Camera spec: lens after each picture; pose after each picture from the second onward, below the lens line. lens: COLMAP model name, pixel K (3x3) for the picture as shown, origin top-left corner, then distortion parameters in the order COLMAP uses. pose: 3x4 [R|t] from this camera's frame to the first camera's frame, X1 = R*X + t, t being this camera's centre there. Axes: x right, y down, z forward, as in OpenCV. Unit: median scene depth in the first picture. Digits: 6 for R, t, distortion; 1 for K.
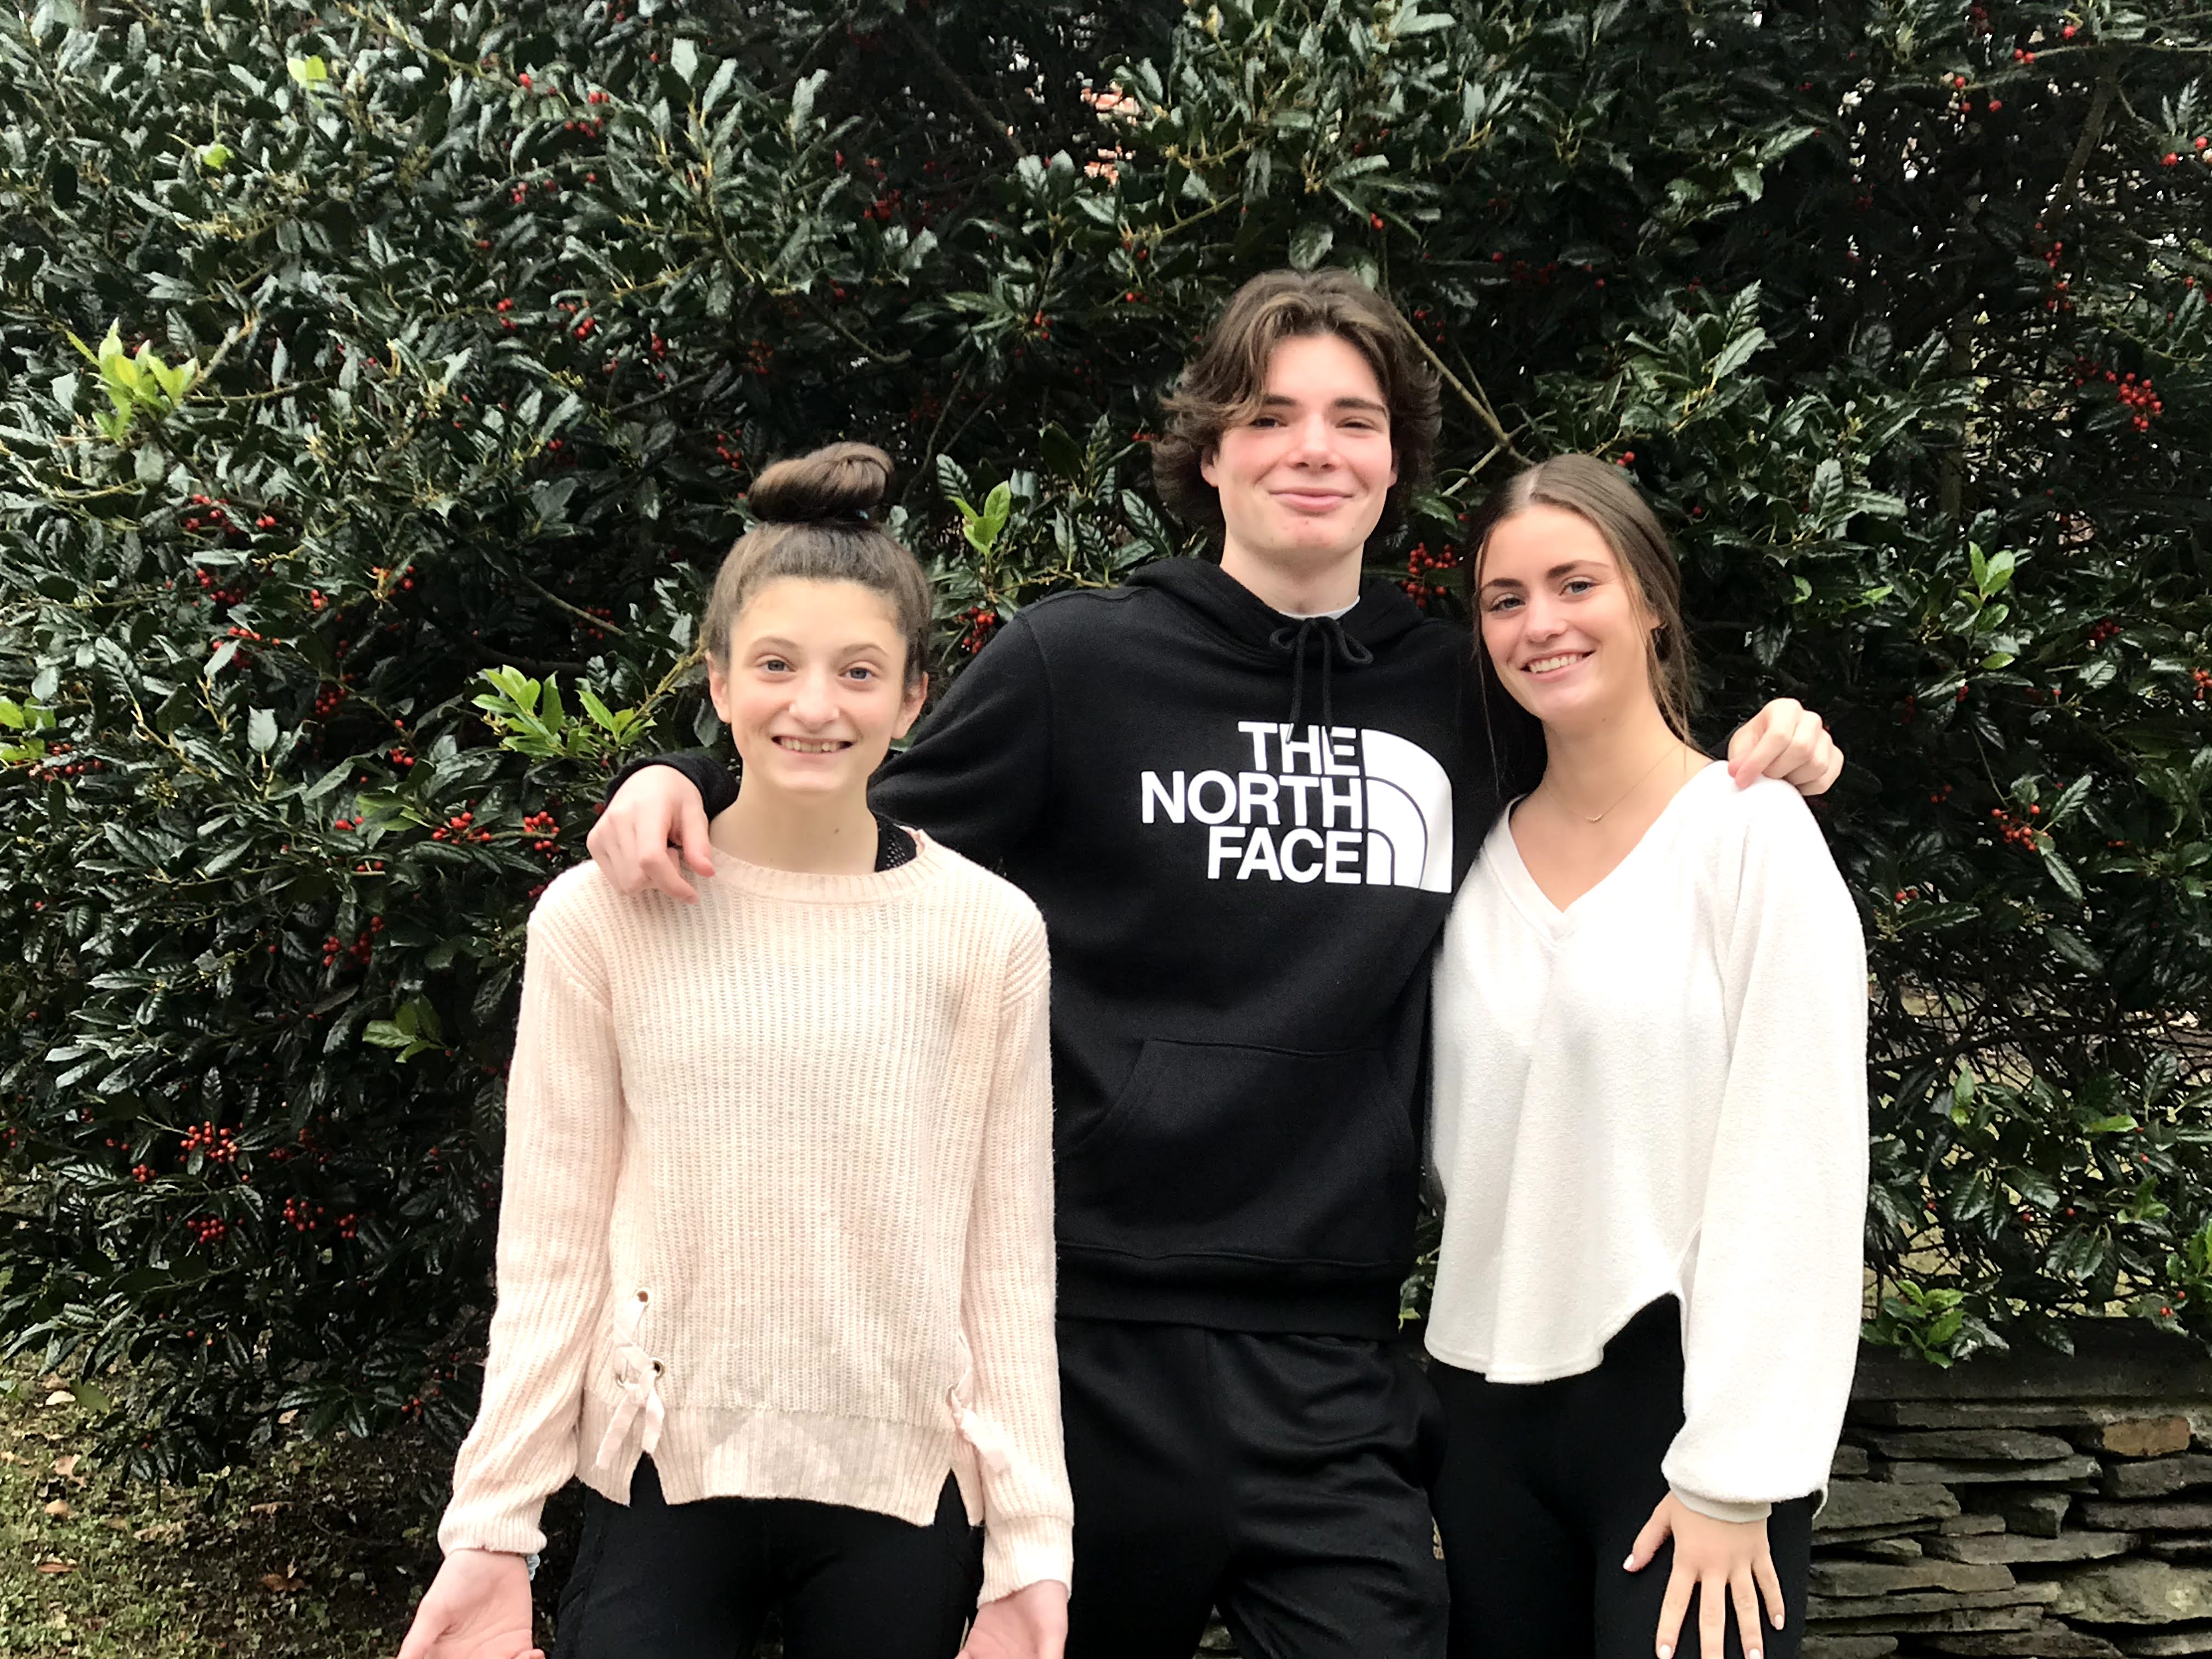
lens RADIAL K [[3461.9, 0, 1071.5], [0, 3461.9, 874.6], [0, 0, 1]] dist [0.250723, -1.035321]
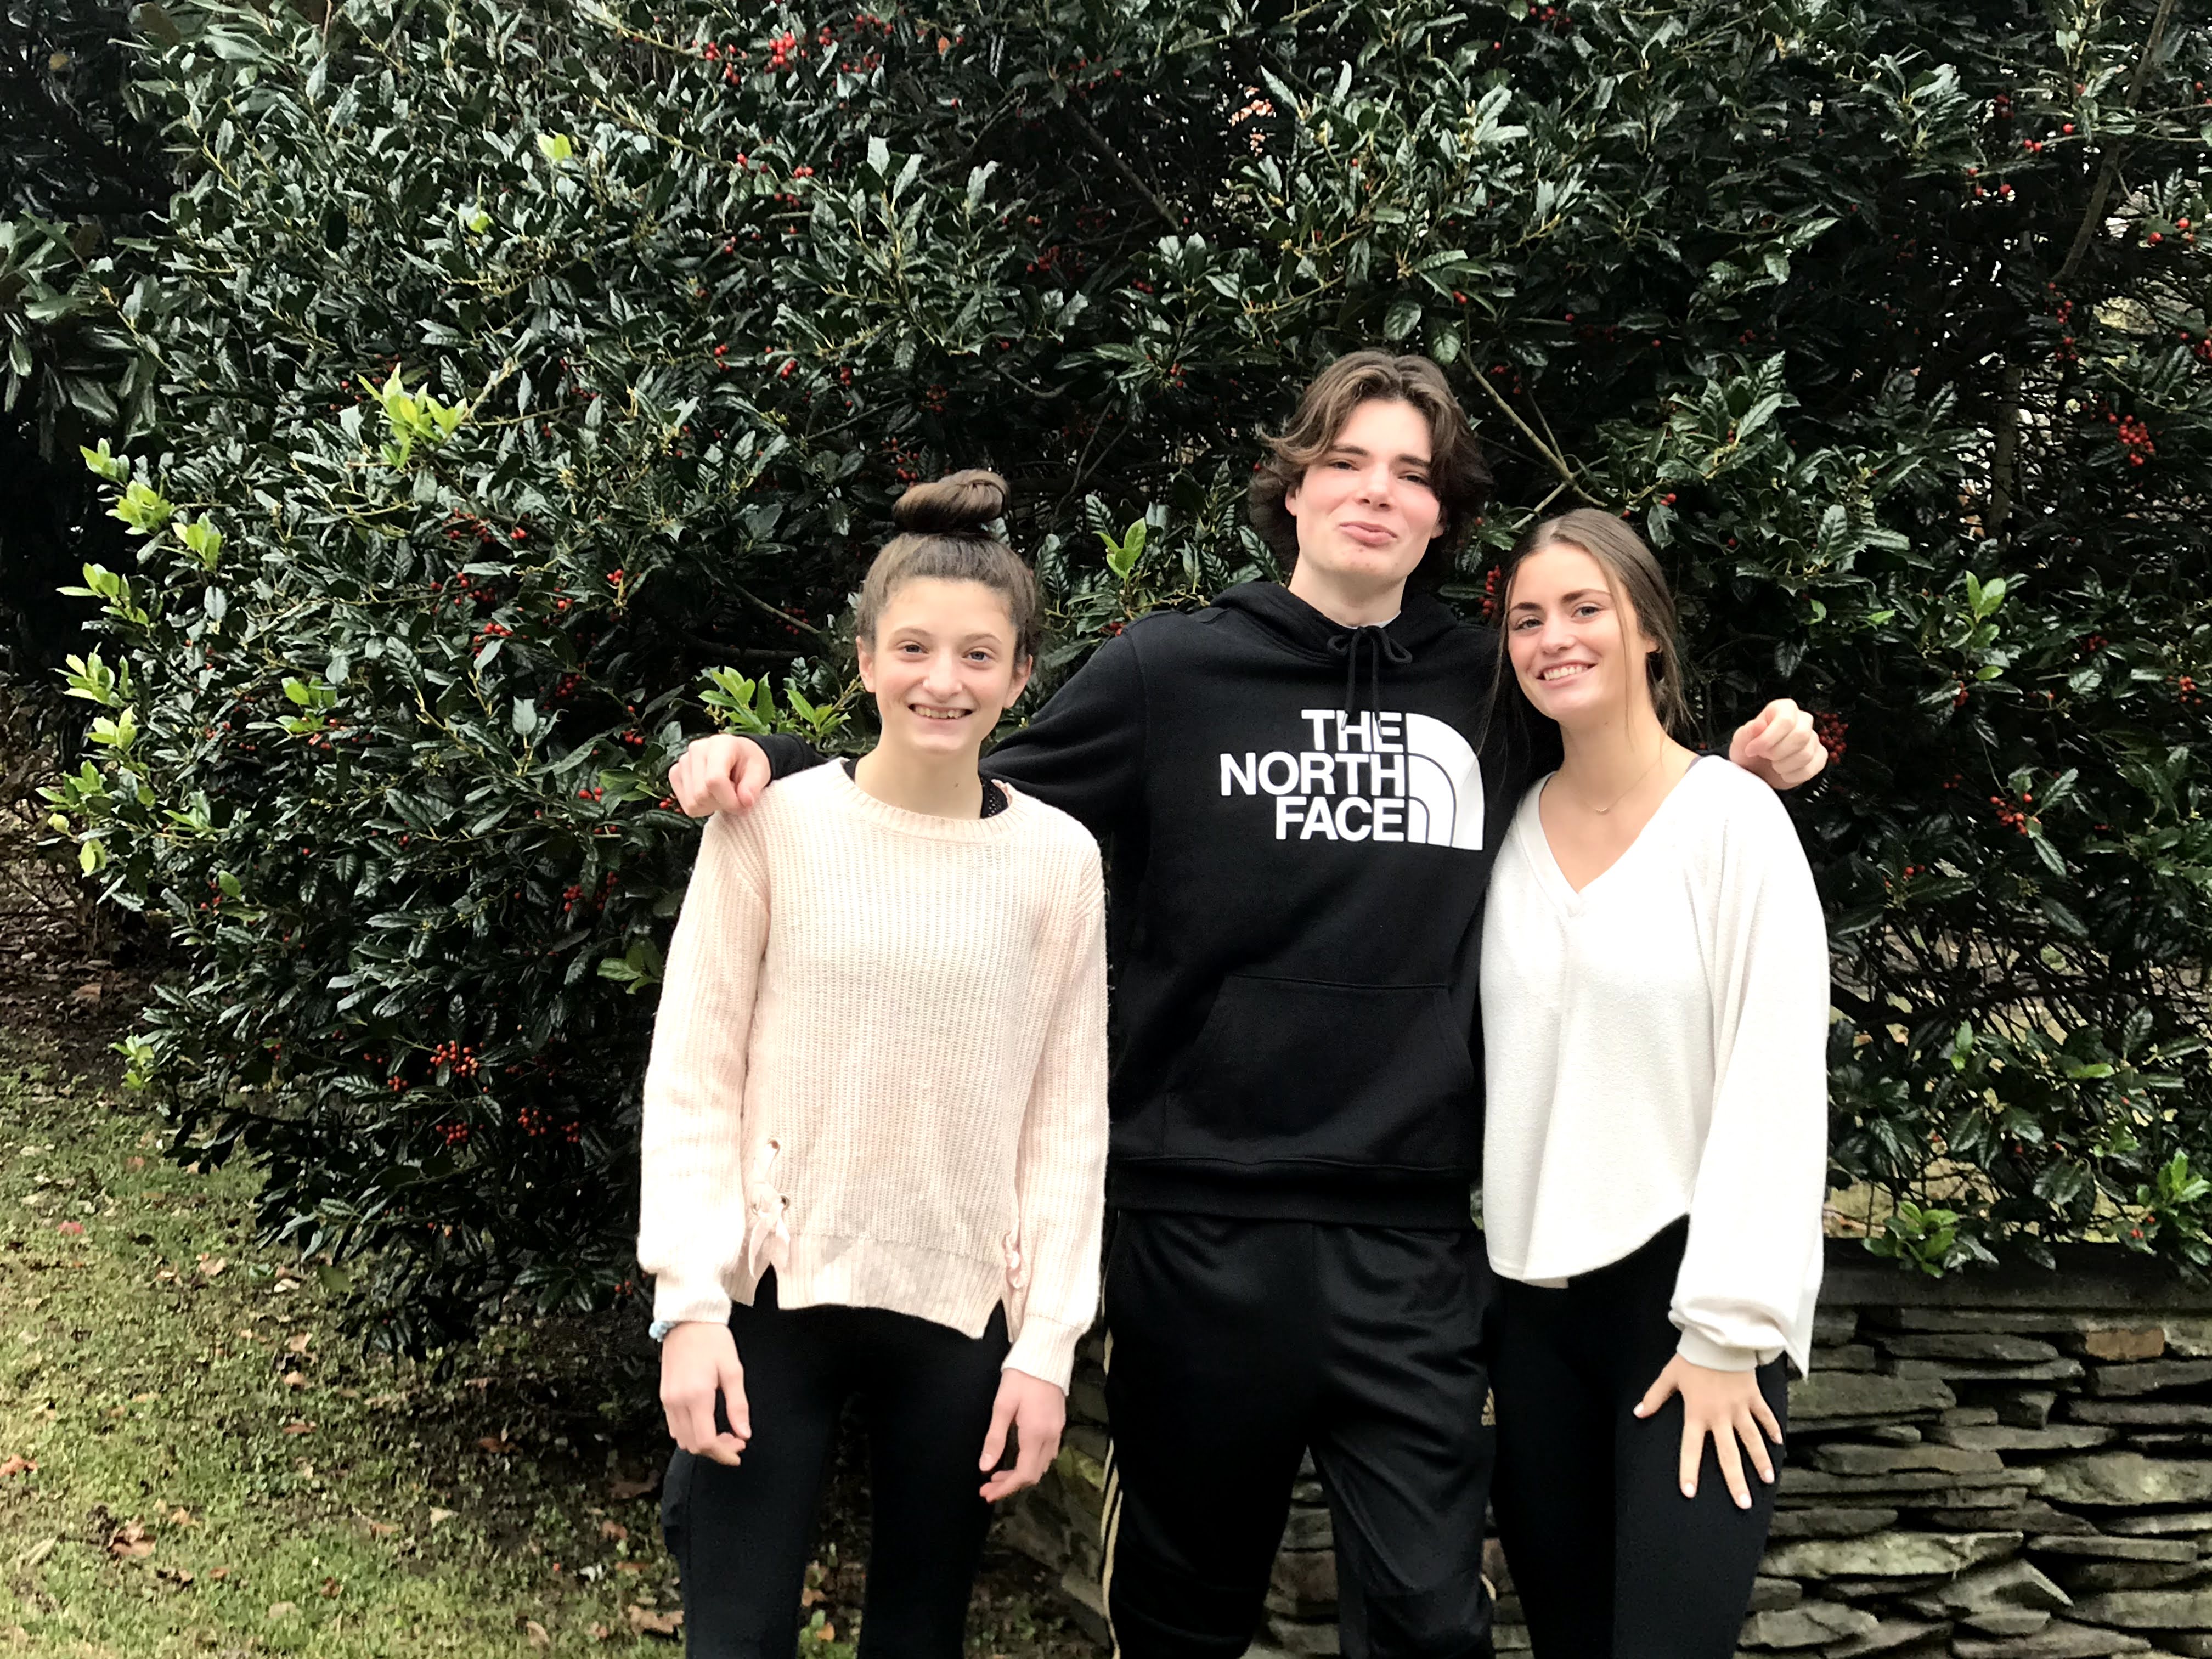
lens RADIAL K [[3468.6, 0, 1046.5], [0, 3468.6, 850.7], [0, 0, 1]] dist [0.191262, -0.854072]
pose [[0.998910, 0.014707, -0.044291, 0.002269], [-0.014204, 0.999831, 0.011658, -0.010788], [0.044455, -0.011016, 0.998951, -0.178192]]
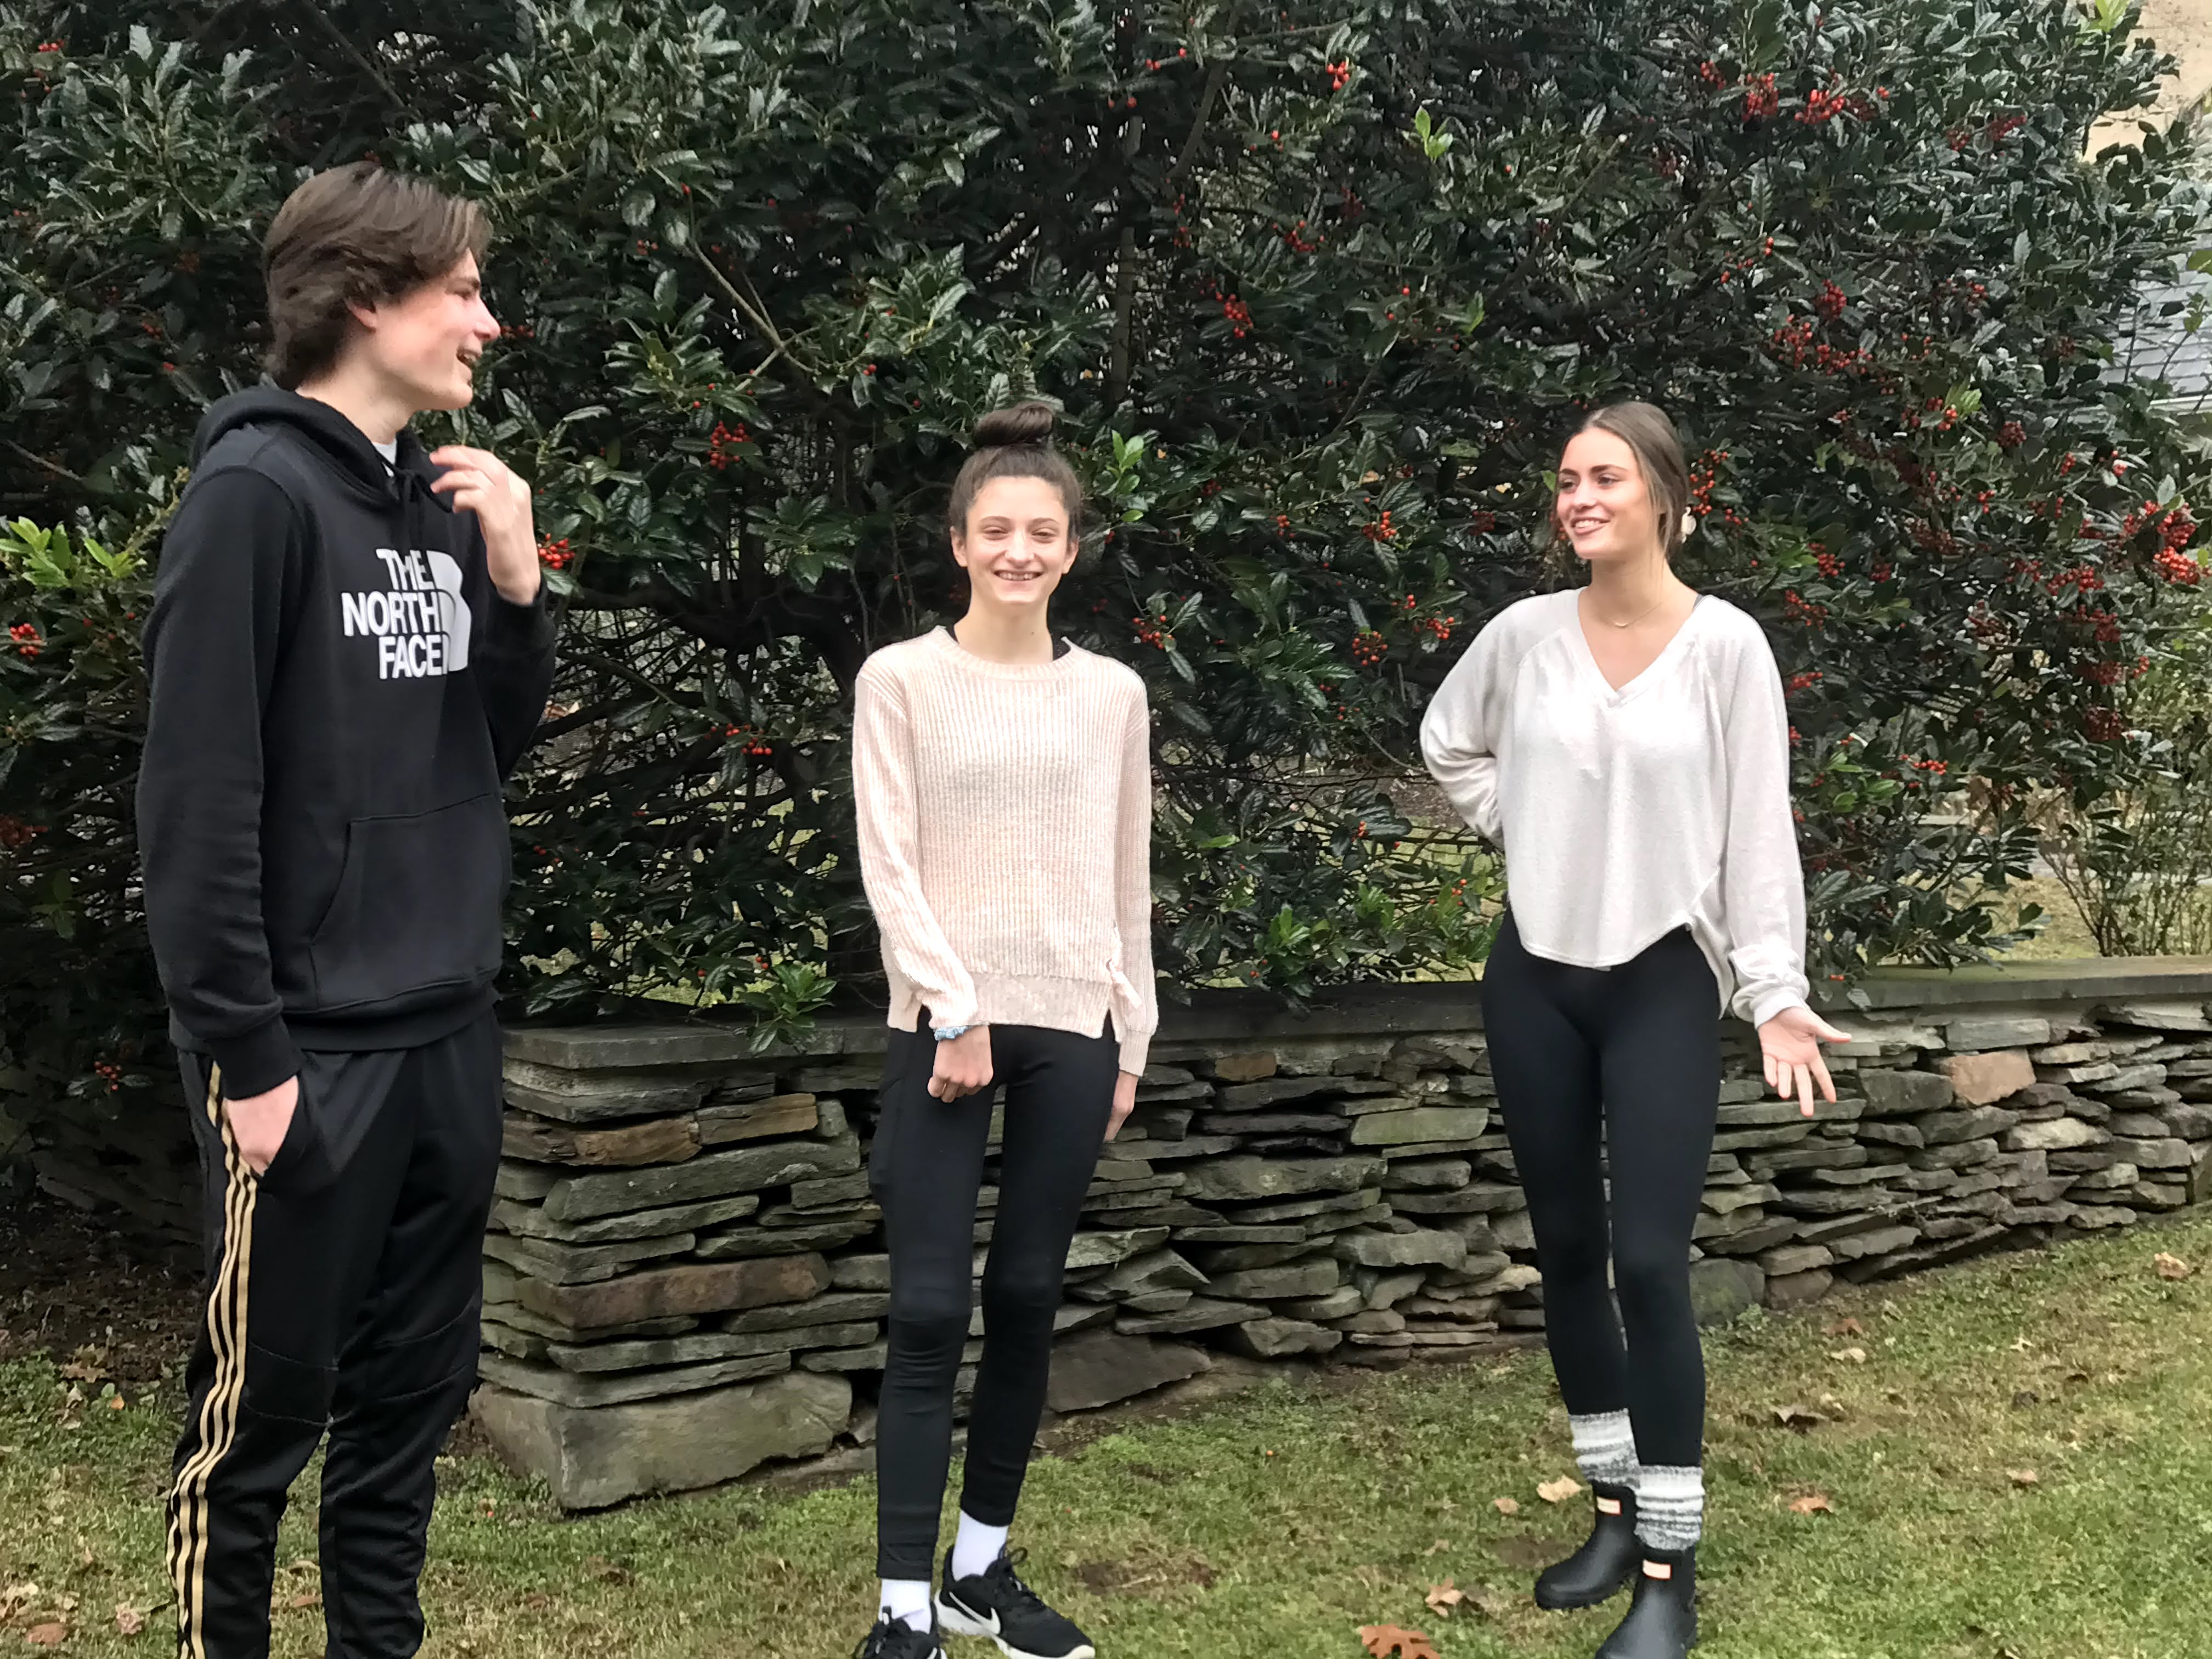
lens RADIAL K [[3478.2, 0, 1233.6], [0, 3478.2, 839.8], [0, 0, 1]] dist [0.239716, -1.087642]
pose [[0.964761, -0.019906, 0.262375, -0.066260], [0.003815, 0.998088, 0.061692, -0.016897], [-0.263102, -0.058517, 0.962992, -0.361811]]
